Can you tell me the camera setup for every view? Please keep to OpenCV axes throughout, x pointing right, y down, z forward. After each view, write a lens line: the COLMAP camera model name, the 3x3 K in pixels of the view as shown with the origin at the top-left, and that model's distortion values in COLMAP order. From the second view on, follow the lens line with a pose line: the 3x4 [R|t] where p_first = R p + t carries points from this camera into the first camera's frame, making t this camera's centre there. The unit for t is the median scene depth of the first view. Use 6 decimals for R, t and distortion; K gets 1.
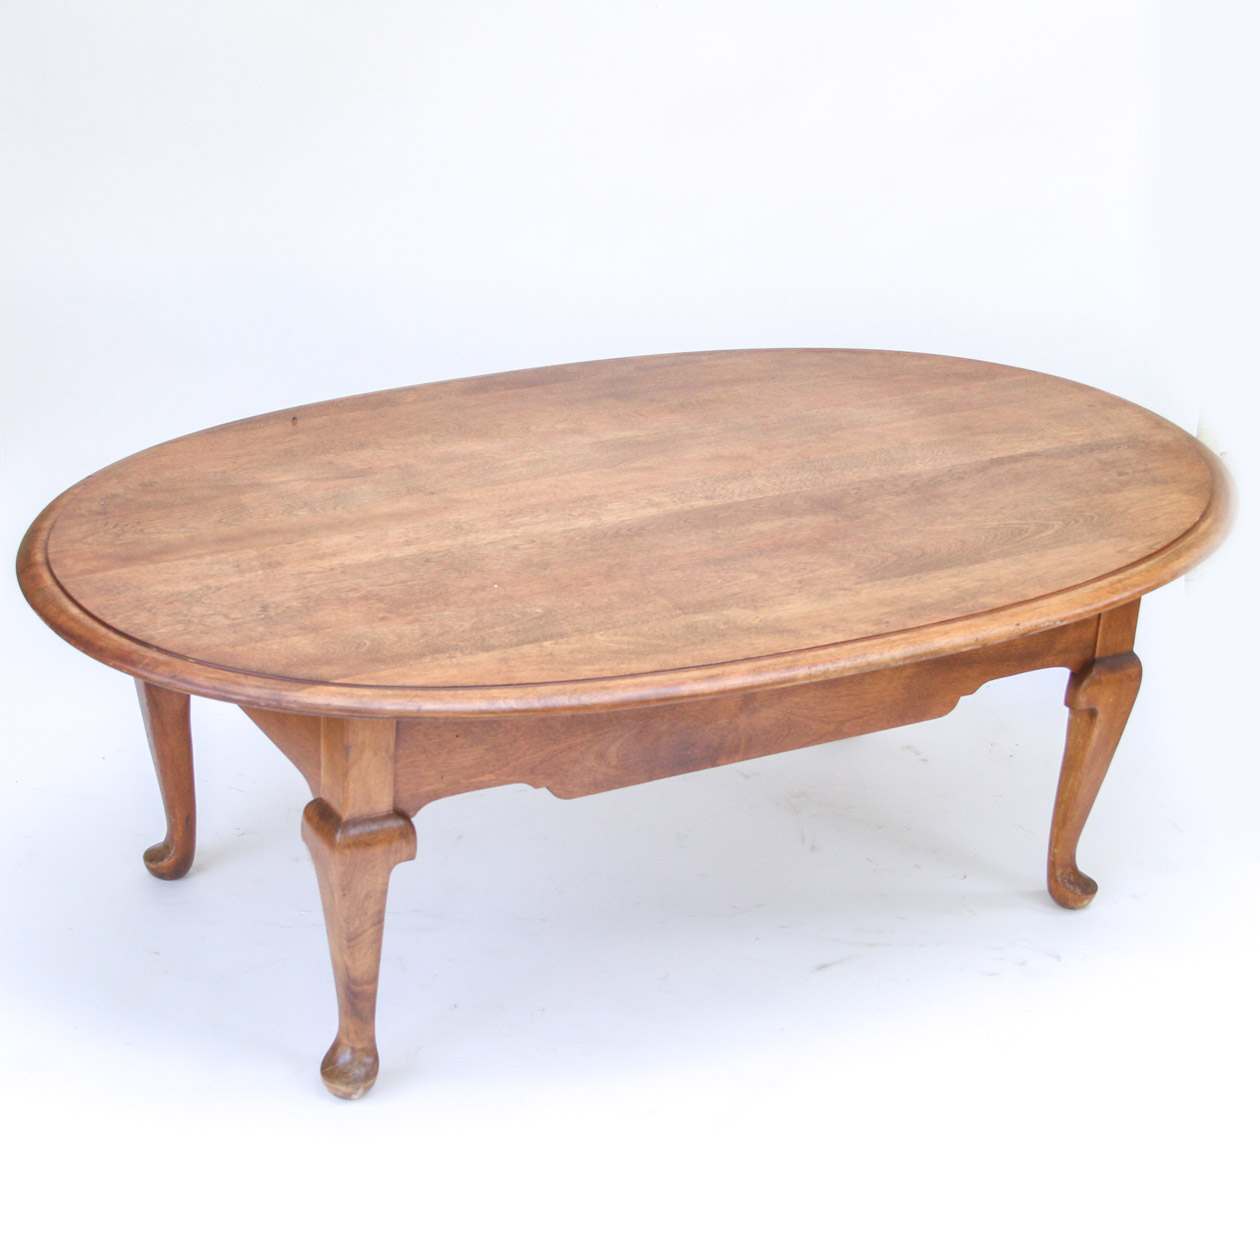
lens RADIAL K [[3046.2, 0, 630.0], [0, 3046.2, 630.0], [0, 0, 1]] dist [0.047375, -0.277044]
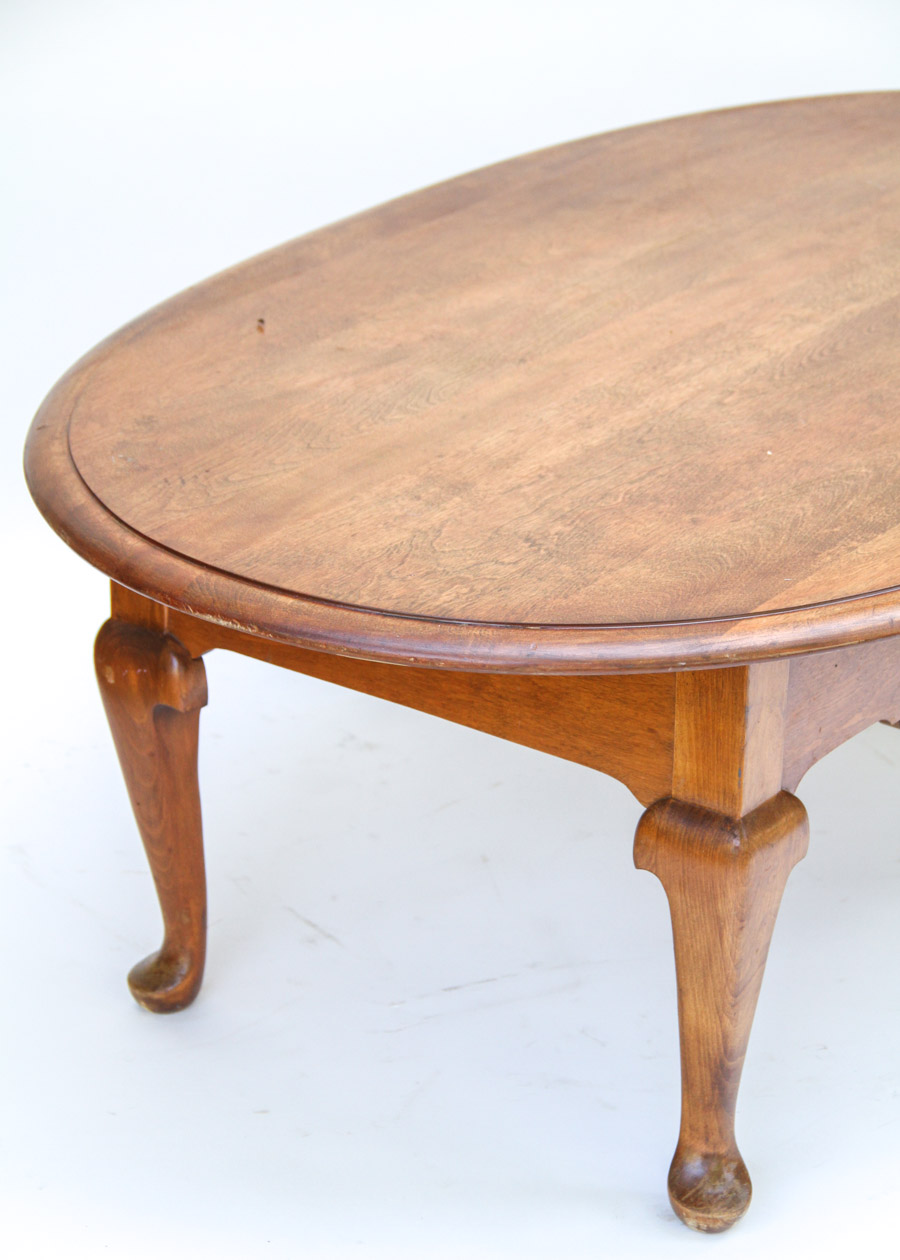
lens RADIAL K [[3690.3, 0, 450.0], [0, 3690.3, 630.0], [0, 0, 1]] dist [0.203793, 0.766778]
pose [[0.913874, -0.205095, 0.350386, -0.389471], [0.203632, 0.978170, 0.041449, -0.023261], [-0.351238, 0.033471, 0.935688, 0.224311]]
